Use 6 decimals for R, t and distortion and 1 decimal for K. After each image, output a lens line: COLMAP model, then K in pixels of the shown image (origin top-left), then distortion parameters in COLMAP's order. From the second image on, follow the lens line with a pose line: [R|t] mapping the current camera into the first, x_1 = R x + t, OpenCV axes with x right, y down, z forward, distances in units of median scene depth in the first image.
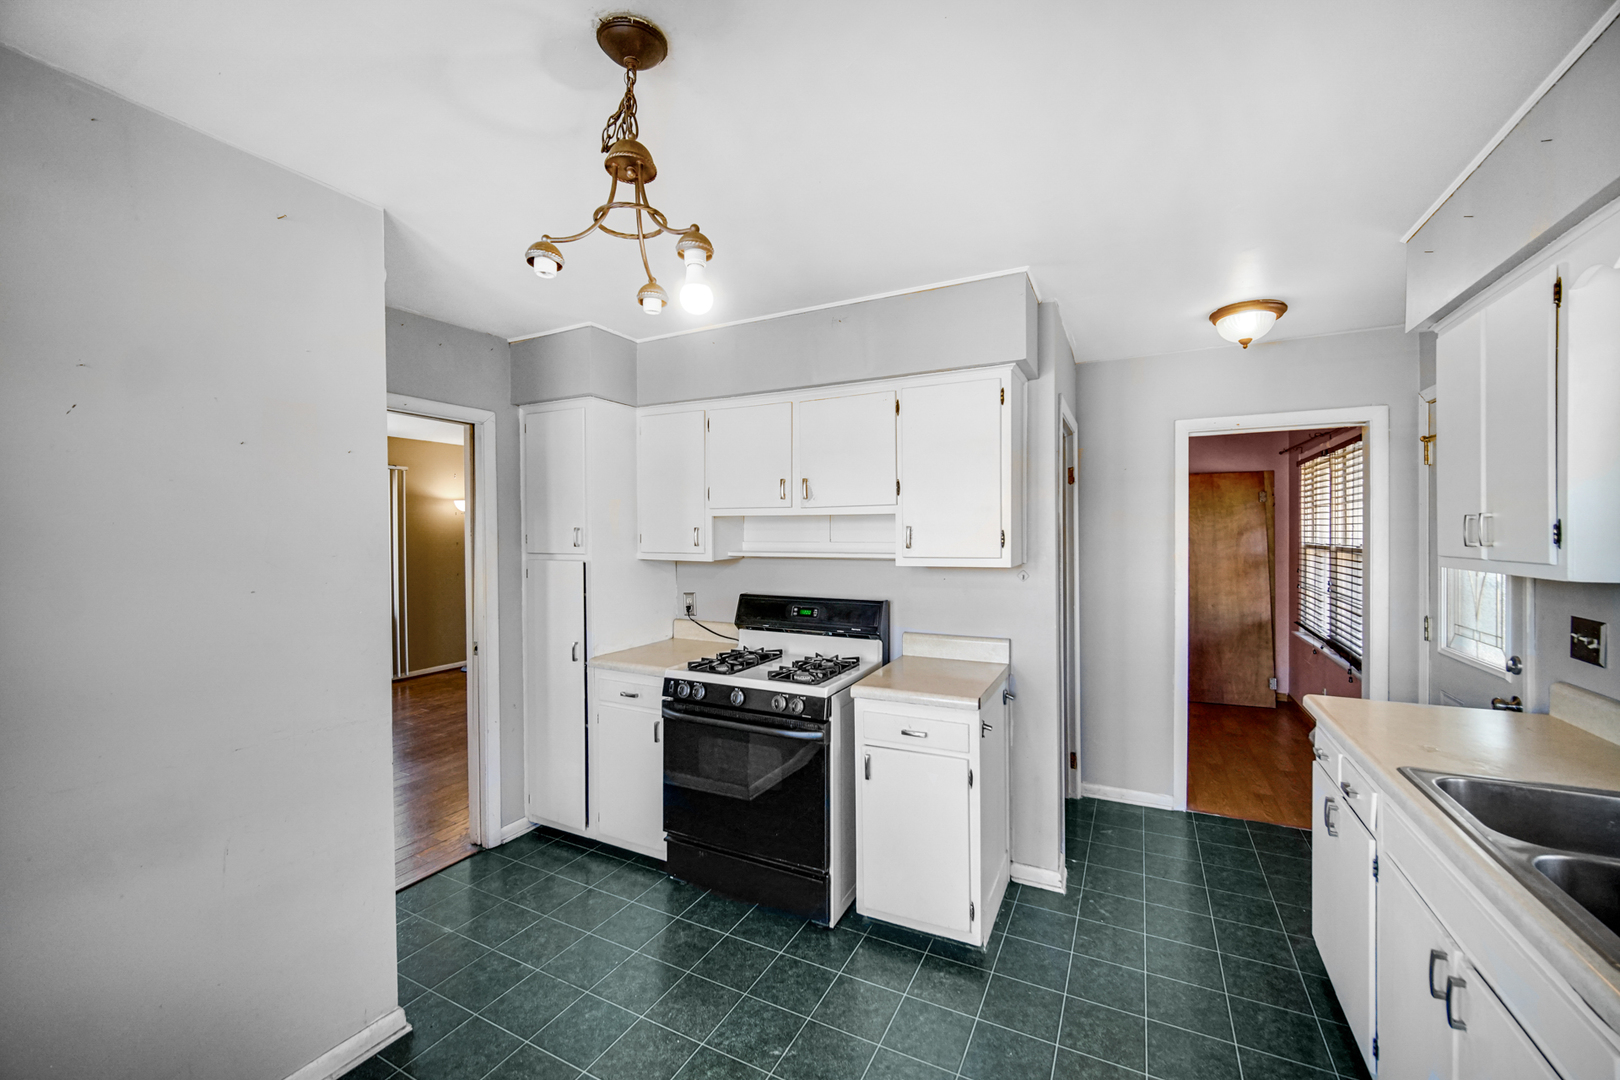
lens RADIAL K [[640.8, 0, 810.0], [0, 640.8, 540.0], [0, 0, 1]] dist [0.000009, -0.000019]
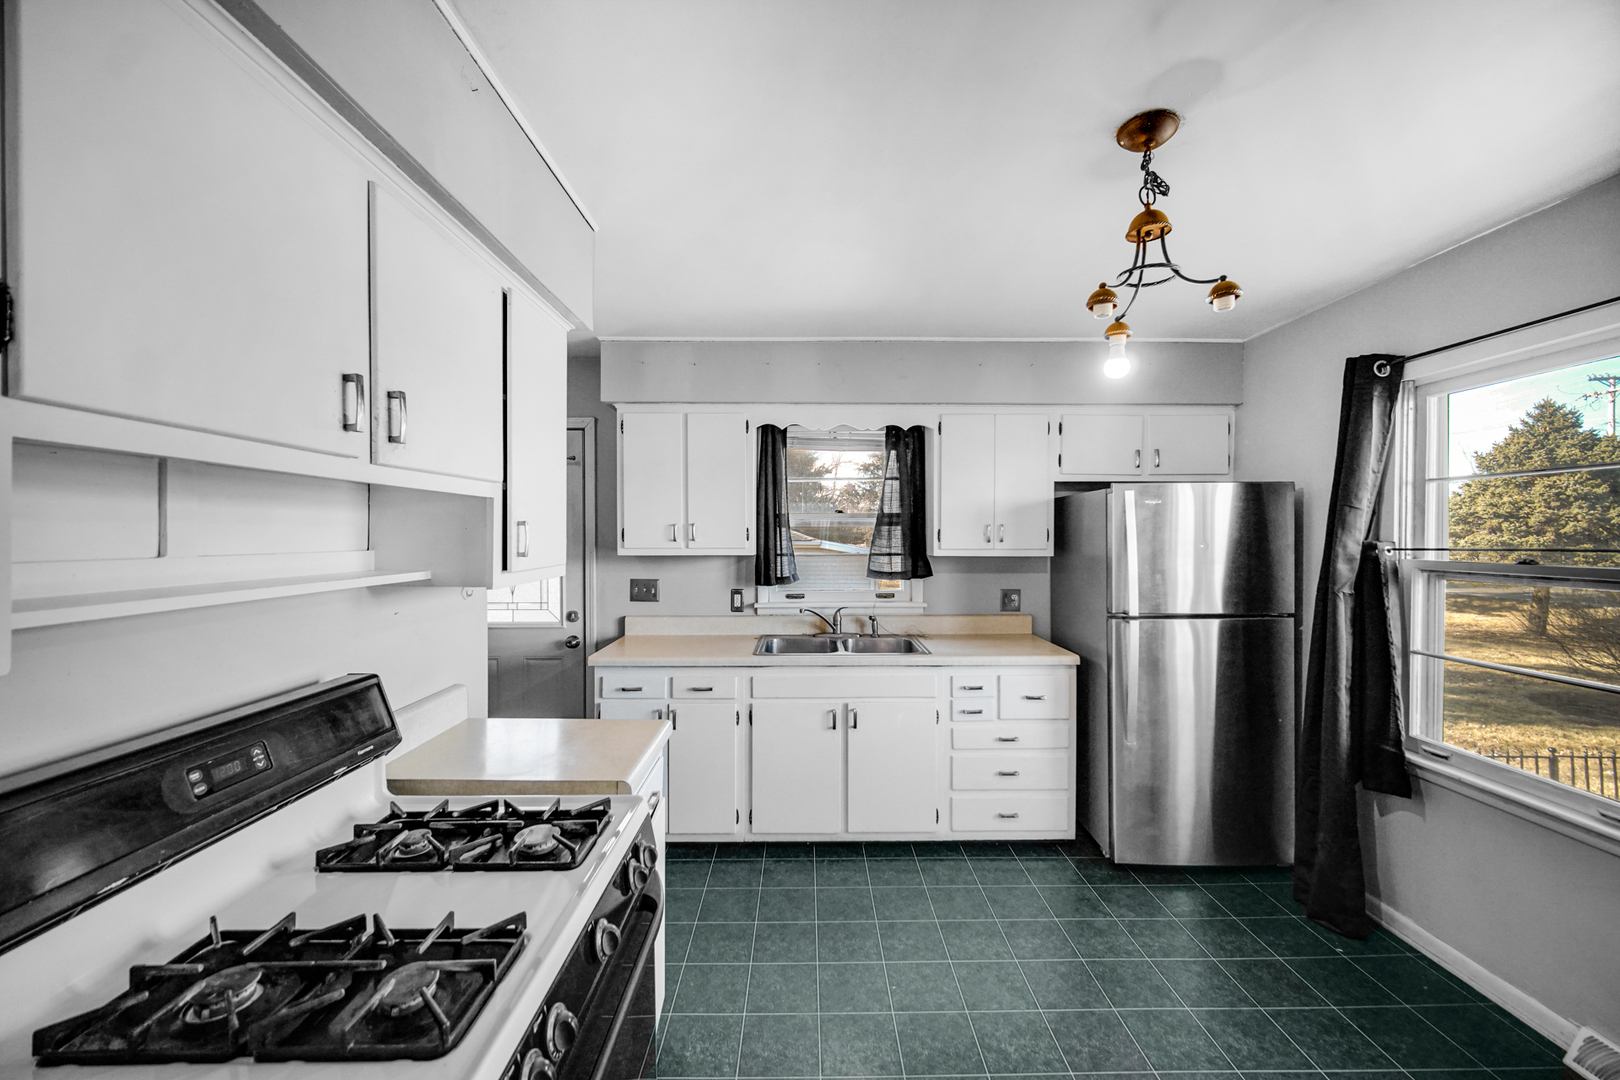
lens RADIAL K [[640.8, 0, 810.0], [0, 640.8, 540.0], [0, 0, 1]] dist [0.000009, -0.000019]
pose [[-0.466782, -0.004804, 0.884359, -0.584432], [0.011027, 0.999876, 0.011252, -0.008045], [-0.884303, 0.015004, -0.466672, 1.181065]]
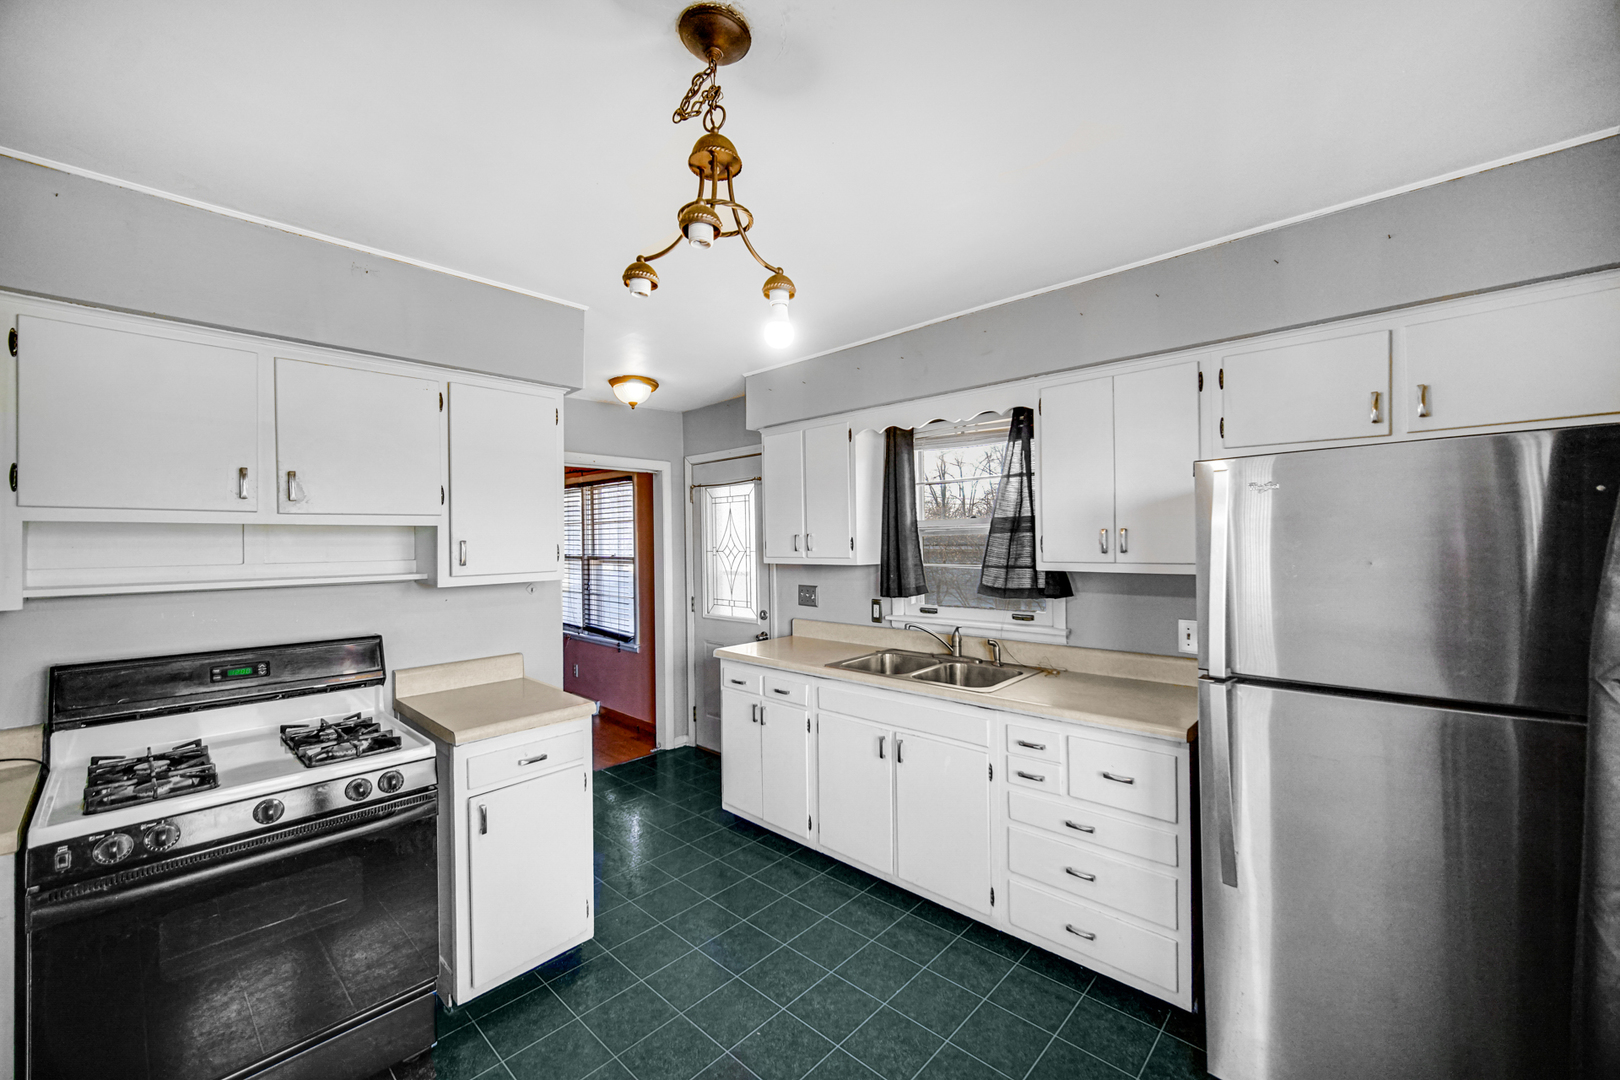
lens RADIAL K [[640.8, 0, 810.0], [0, 640.8, 540.0], [0, 0, 1]] dist [0.000009, -0.000019]
pose [[0.275244, 0.001190, 0.961374, -0.636464], [0.021513, 0.999741, -0.007397, -0.006500], [-0.961134, 0.022718, 0.275147, 0.338897]]
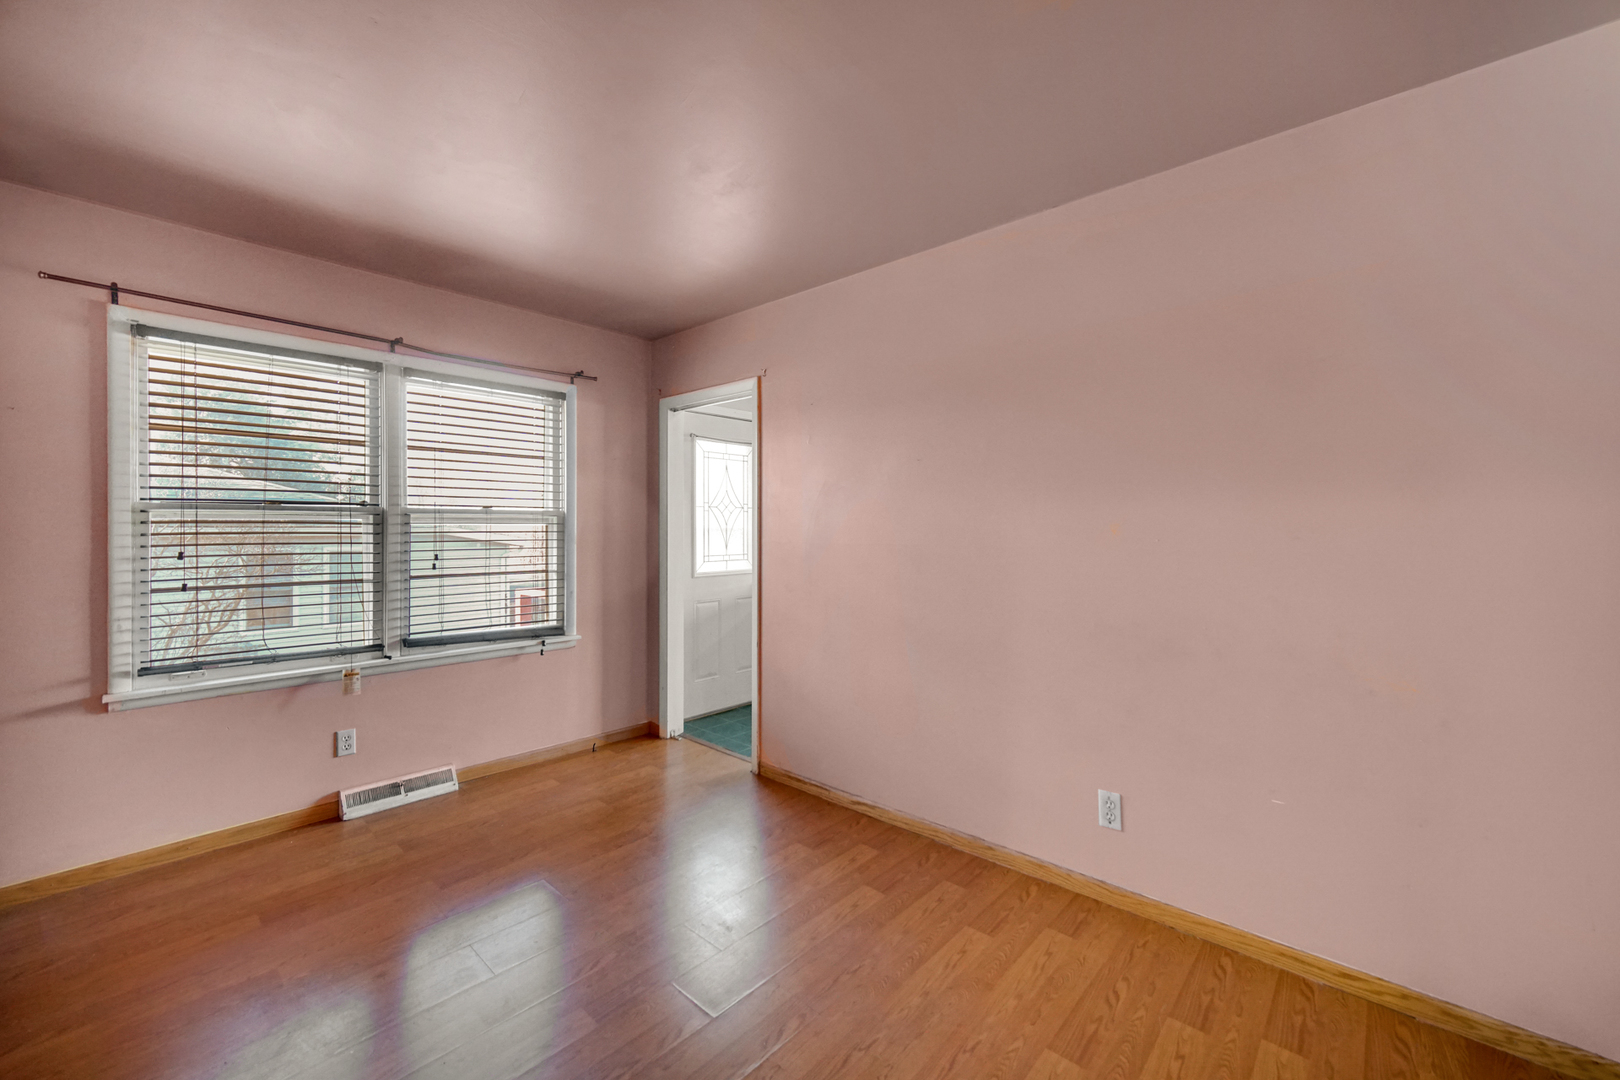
lens RADIAL K [[640.8, 0, 810.0], [0, 640.8, 540.0], [0, 0, 1]] dist [0.000009, -0.000019]
pose [[-0.964511, -0.000919, 0.264043, 0.403100], [0.006207, 0.999639, 0.026151, 0.060737], [-0.263972, 0.026862, -0.964156, 2.997726]]
